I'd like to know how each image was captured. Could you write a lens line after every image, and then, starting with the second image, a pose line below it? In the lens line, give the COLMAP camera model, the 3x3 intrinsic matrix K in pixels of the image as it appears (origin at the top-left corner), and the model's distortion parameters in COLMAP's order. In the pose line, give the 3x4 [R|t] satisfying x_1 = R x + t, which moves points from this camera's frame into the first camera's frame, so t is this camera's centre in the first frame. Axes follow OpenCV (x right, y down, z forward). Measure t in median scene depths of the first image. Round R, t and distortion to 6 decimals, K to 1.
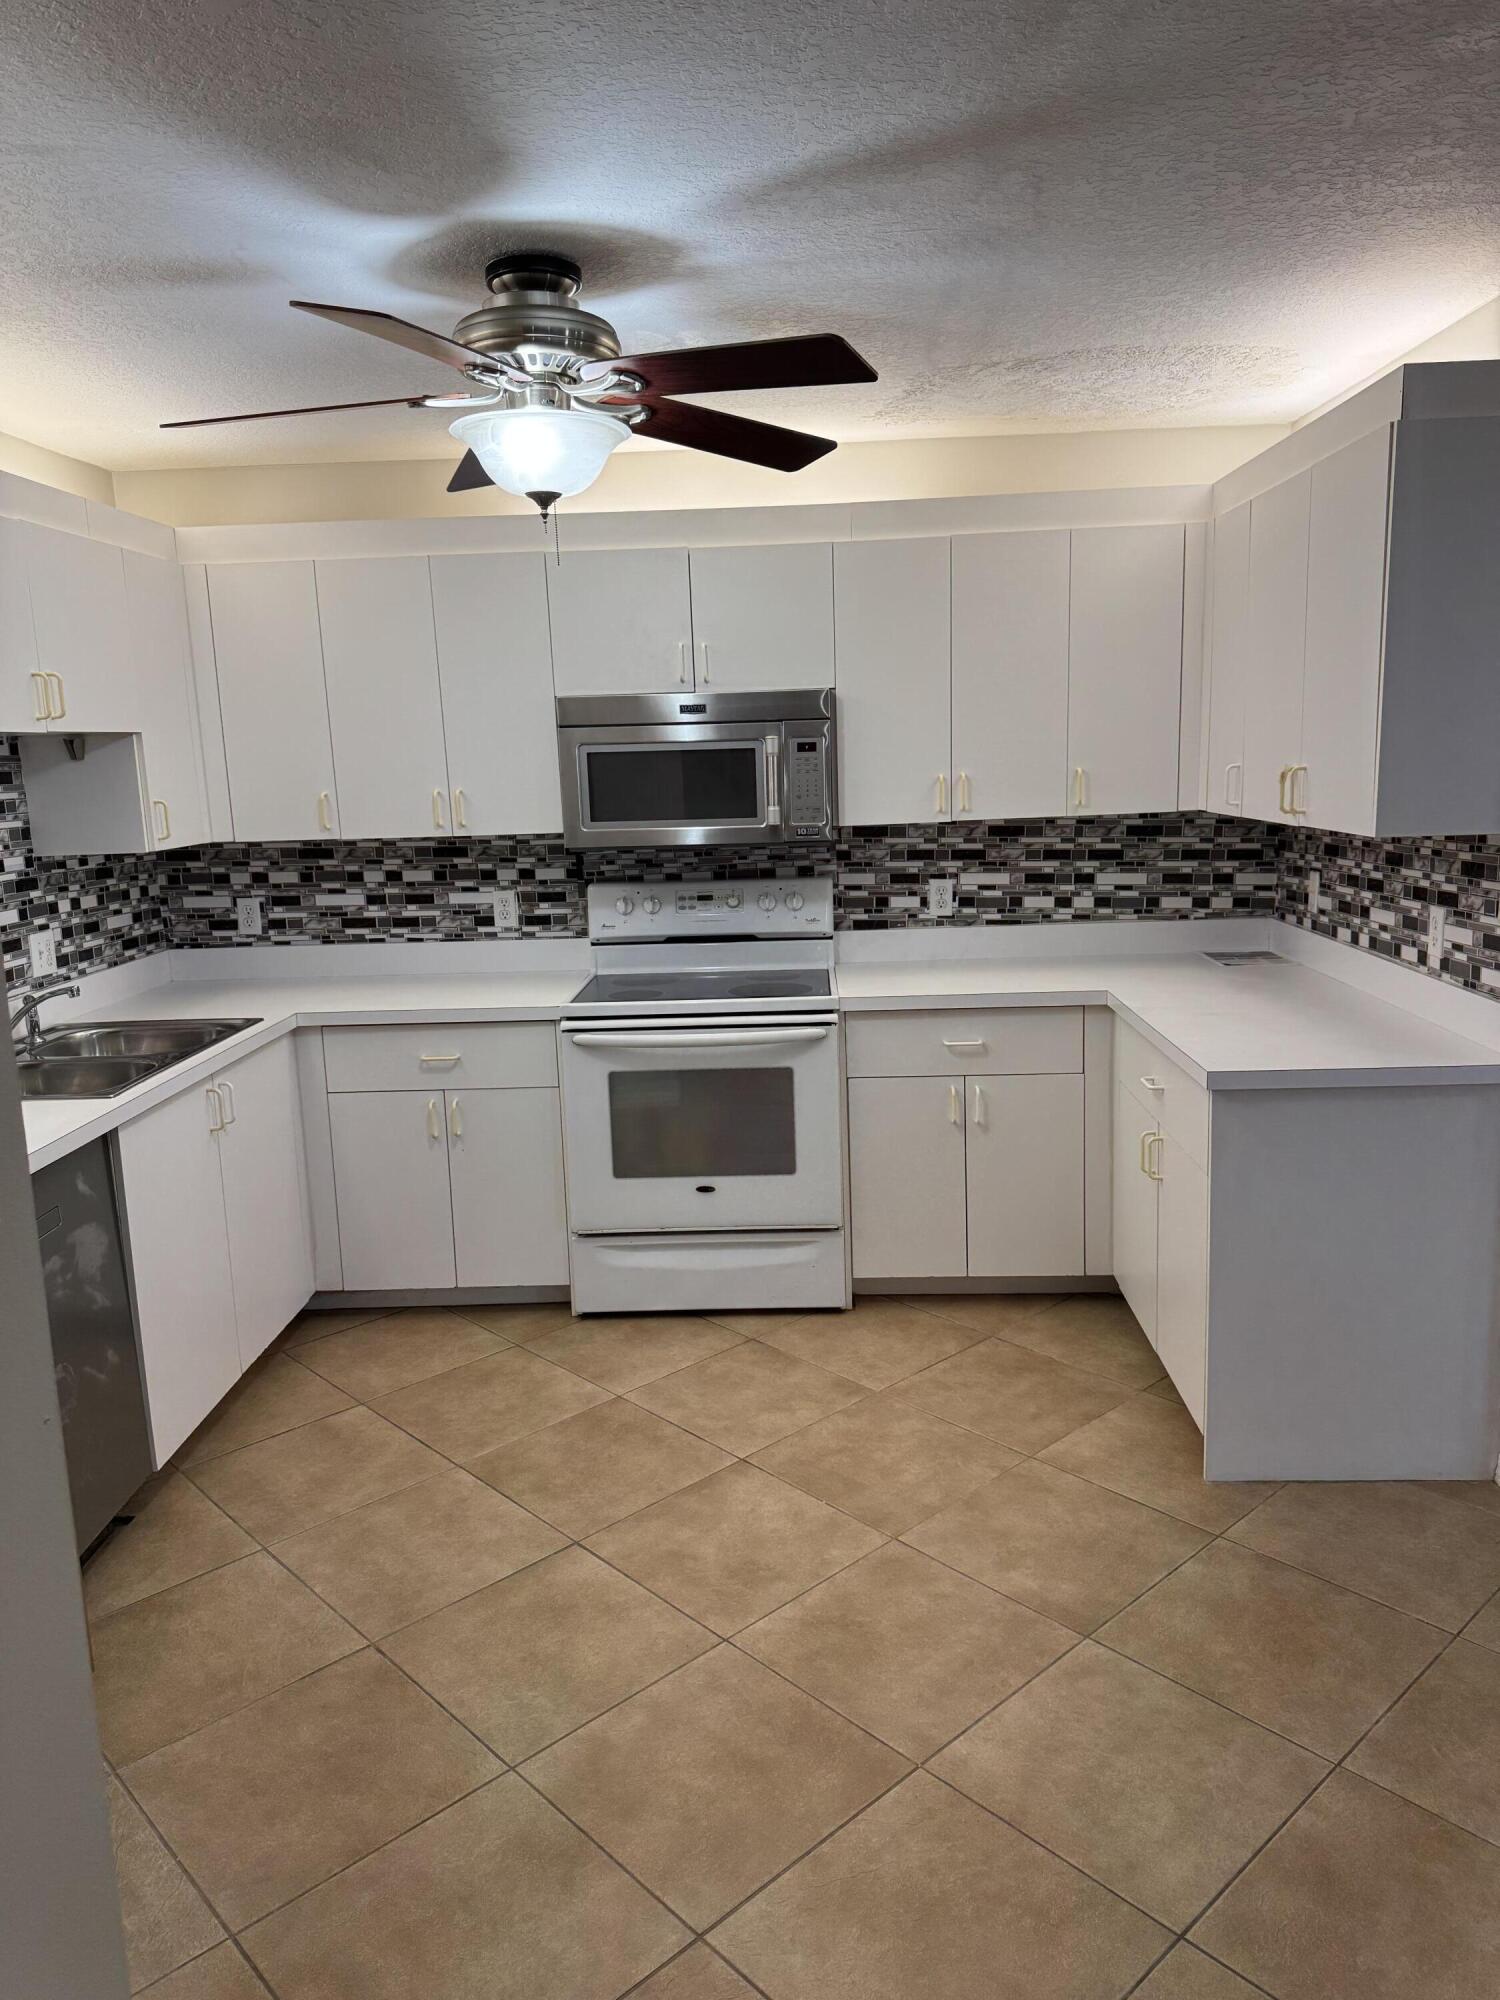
lens RADIAL K [[1399.4, 0, 750.0], [0, 1399.4, 1000.0], [0, 0, 1]] dist [0.153325, -0.283626]
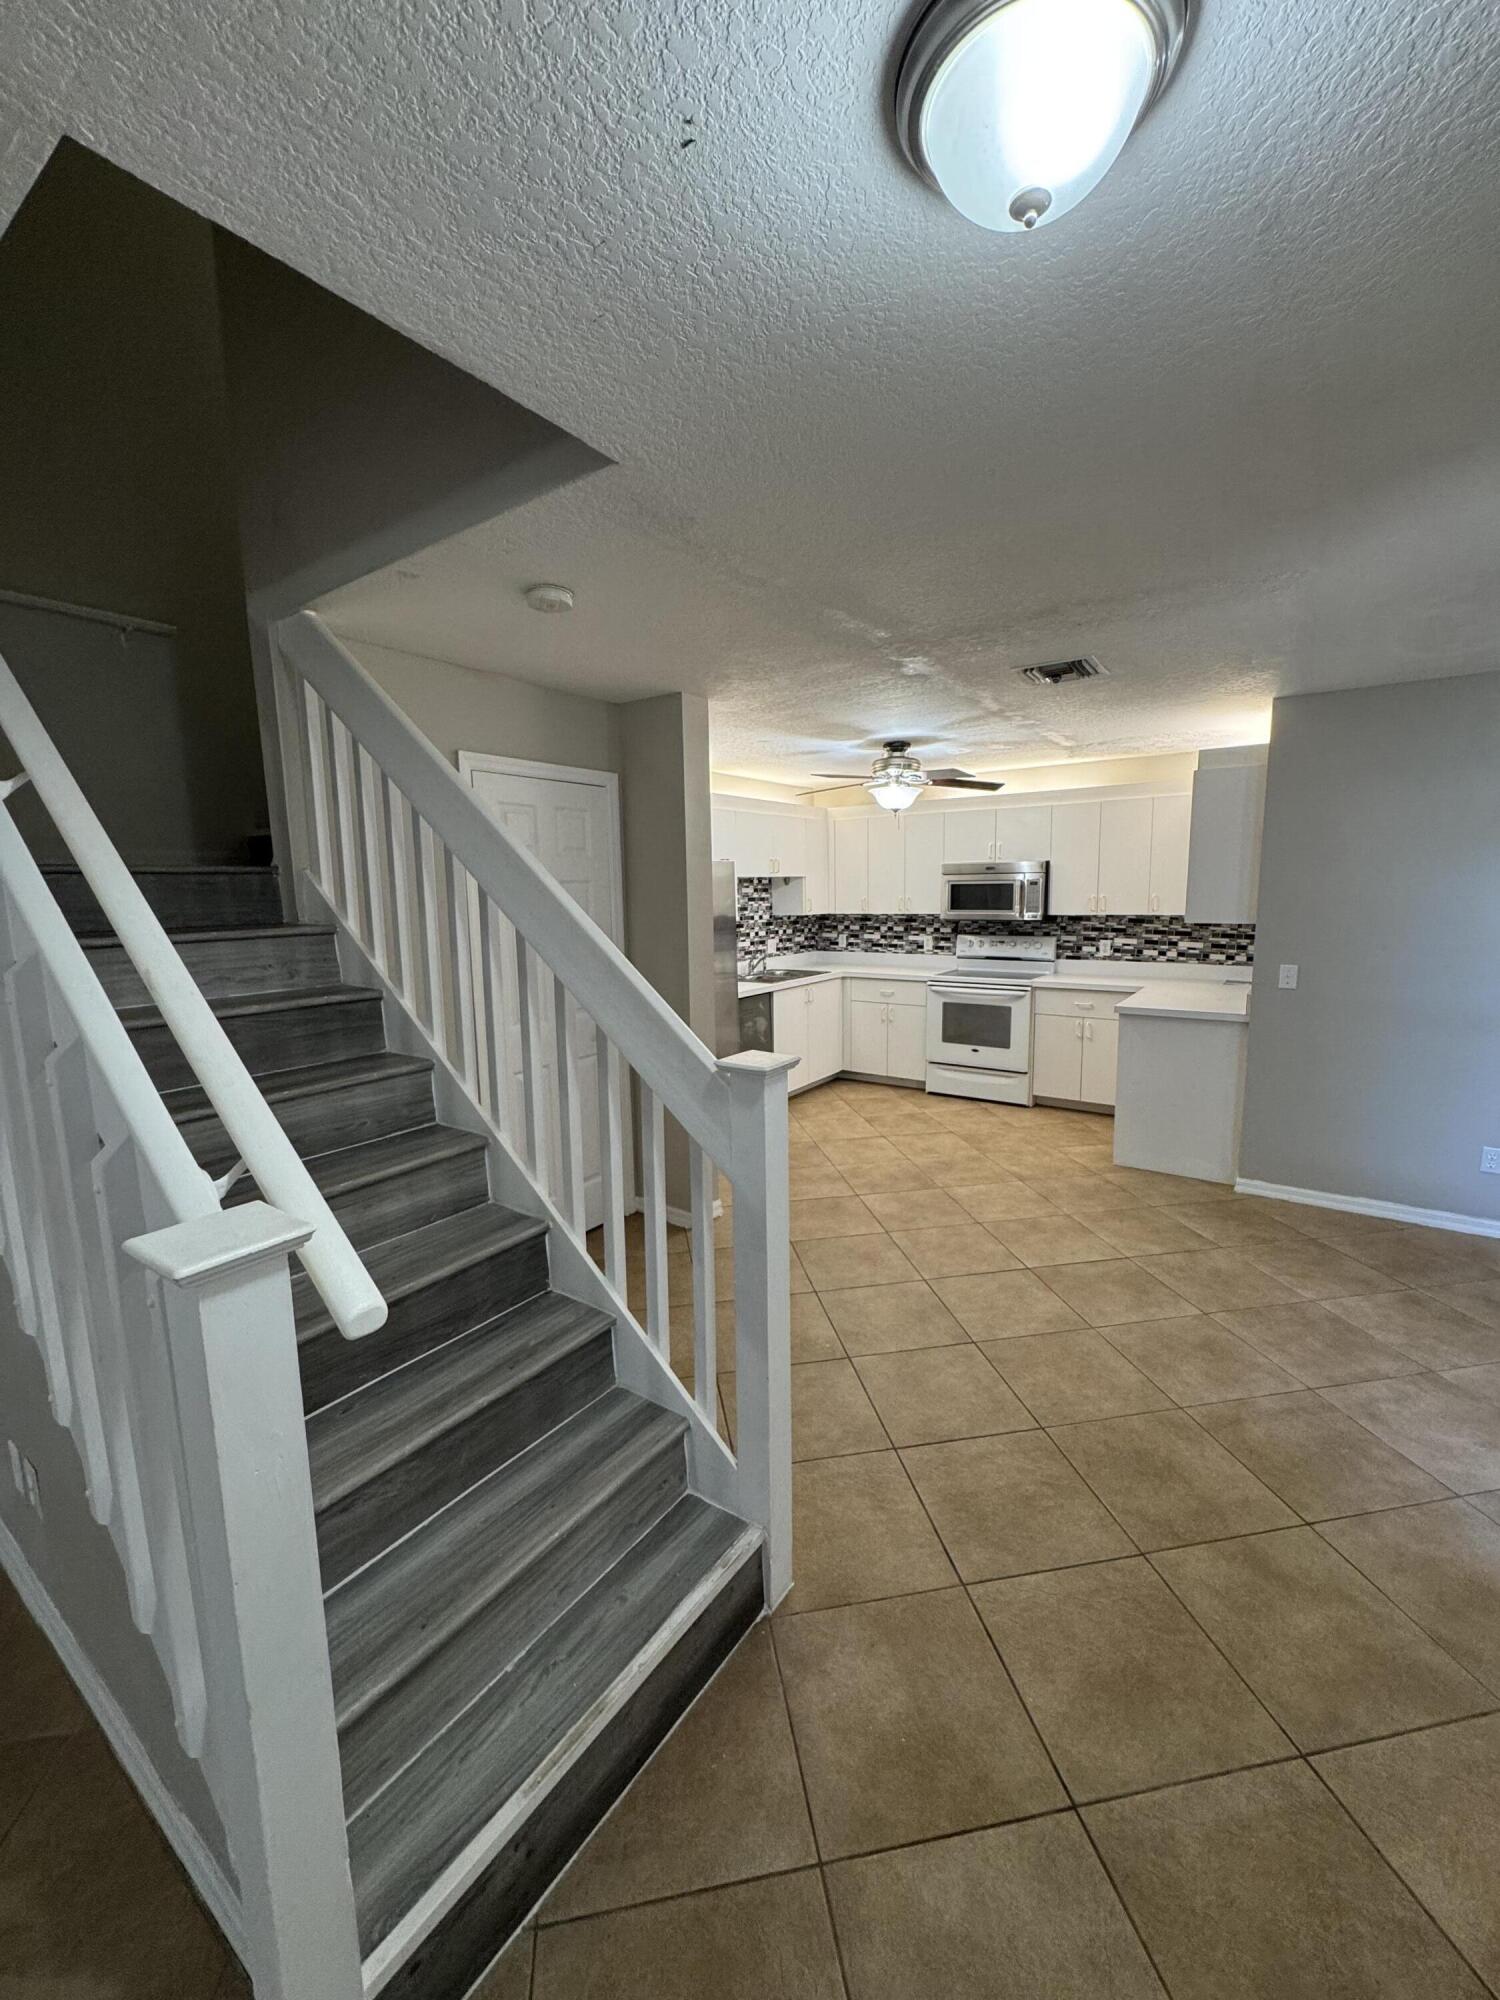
lens RADIAL K [[804.7, 0, 750.0], [0, 804.7, 1000.0], [0, 0, 1]] dist [-0.003991, -0.000143]
pose [[0.837106, 0.094387, -0.538836, 0.392622], [-0.107588, 0.994171, 0.007004, 0.071461], [0.536356, 0.052110, 0.842382, -0.467156]]
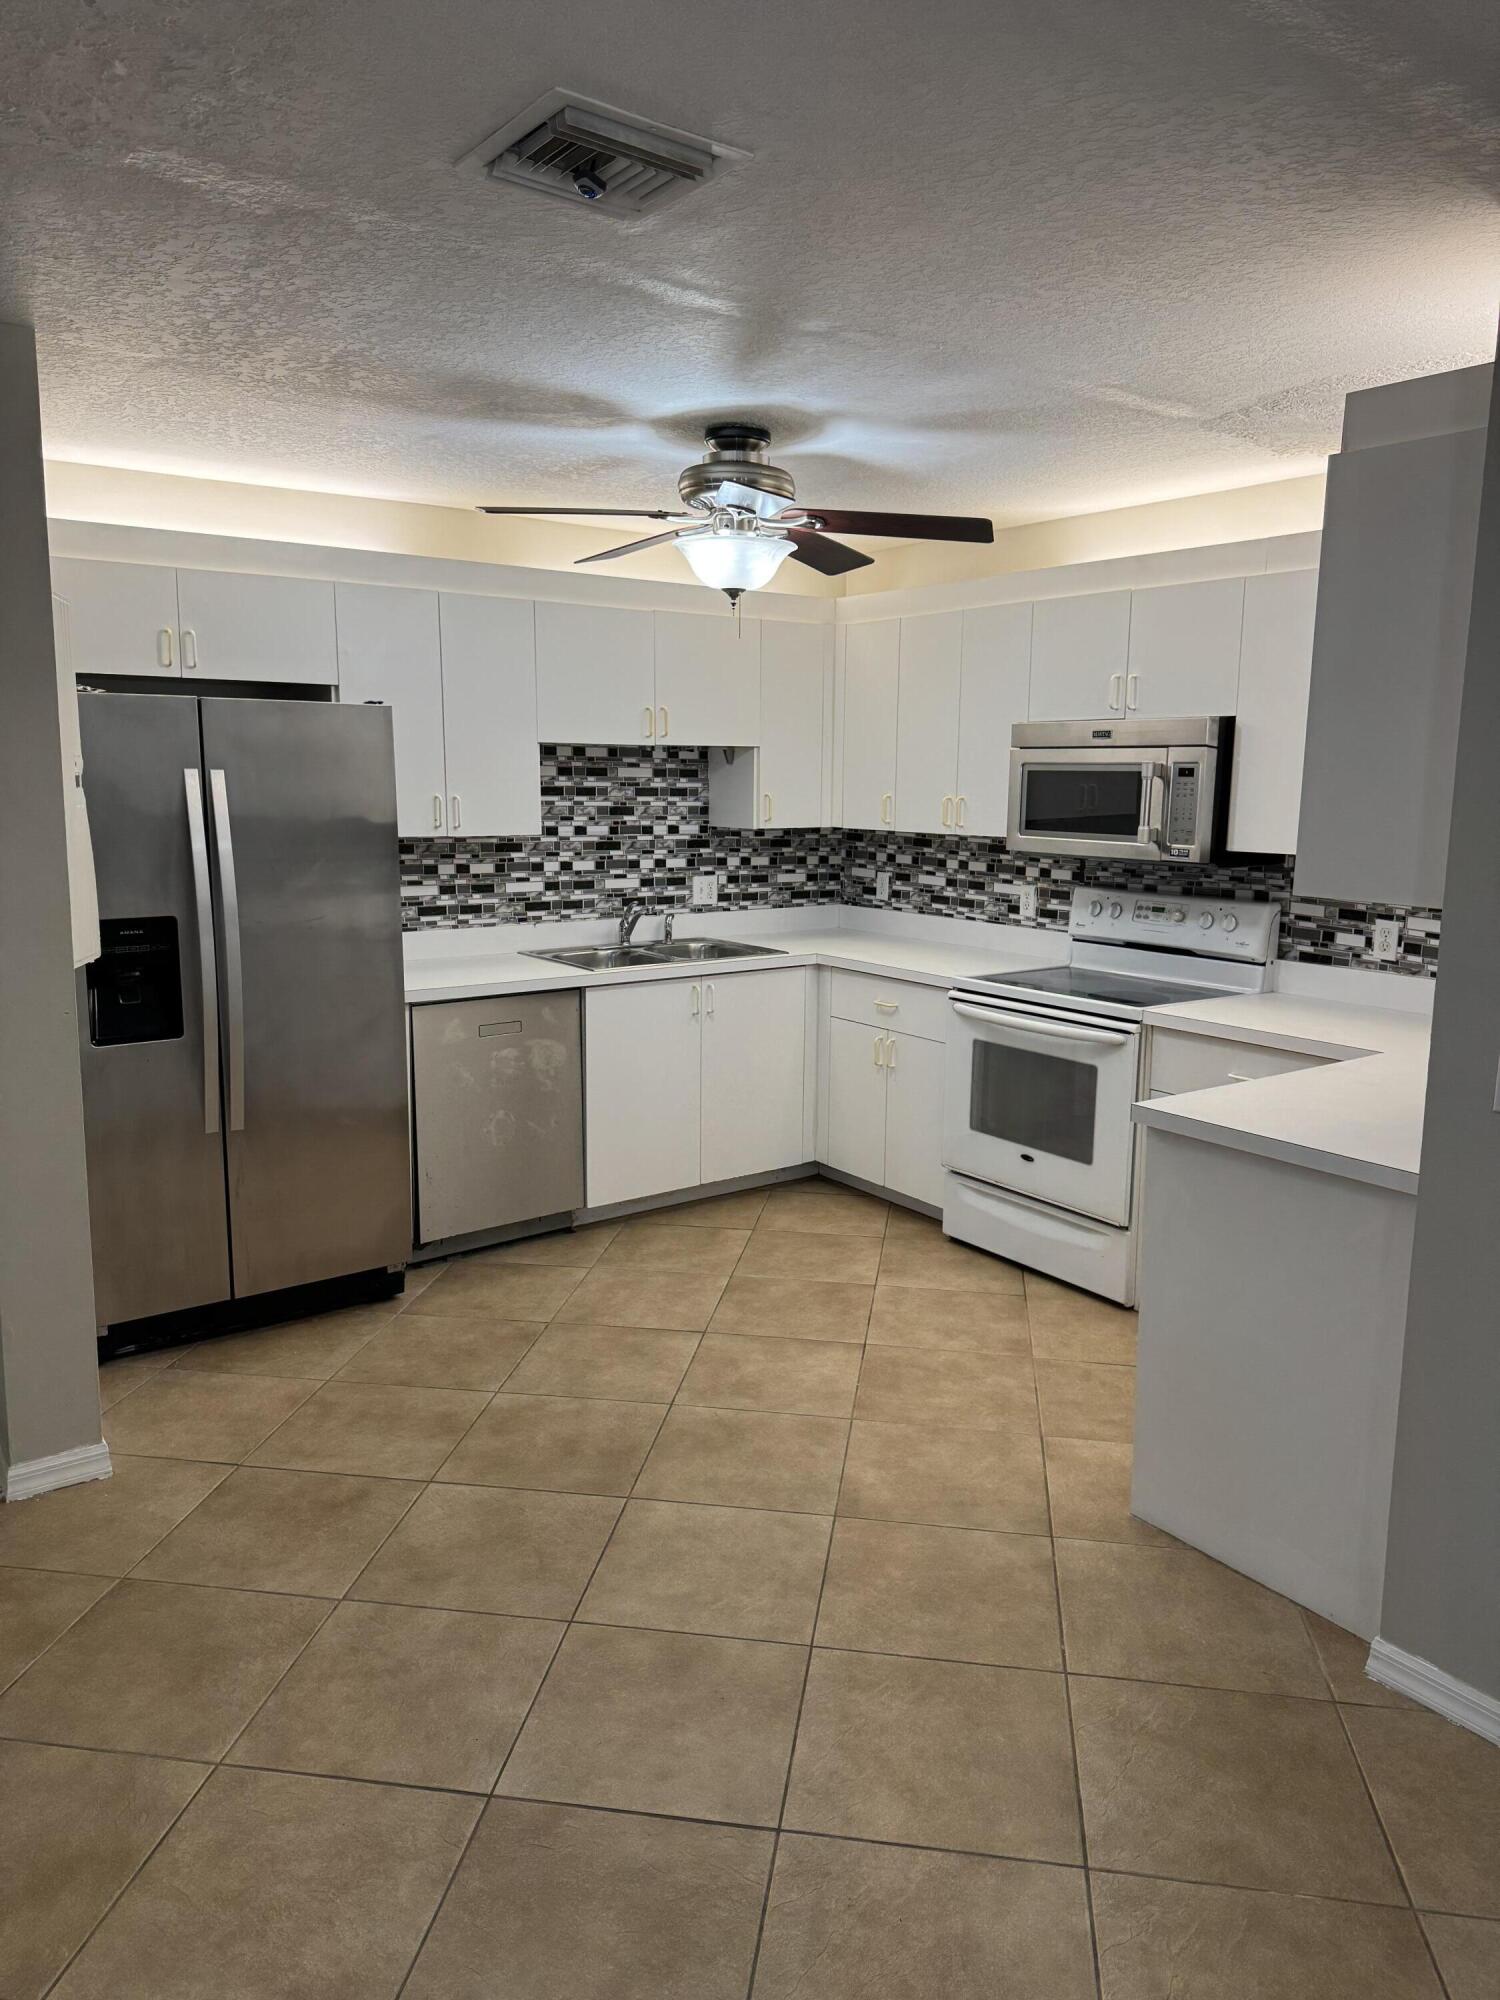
lens RADIAL K [[1399.4, 0, 750.0], [0, 1399.4, 1000.0], [0, 0, 1]] dist [0.153325, -0.283626]
pose [[0.616892, 0.168009, -0.768906, 0.642680], [-0.169054, 0.982433, 0.079033, -0.039881], [0.768677, 0.081232, 0.634458, 0.090174]]
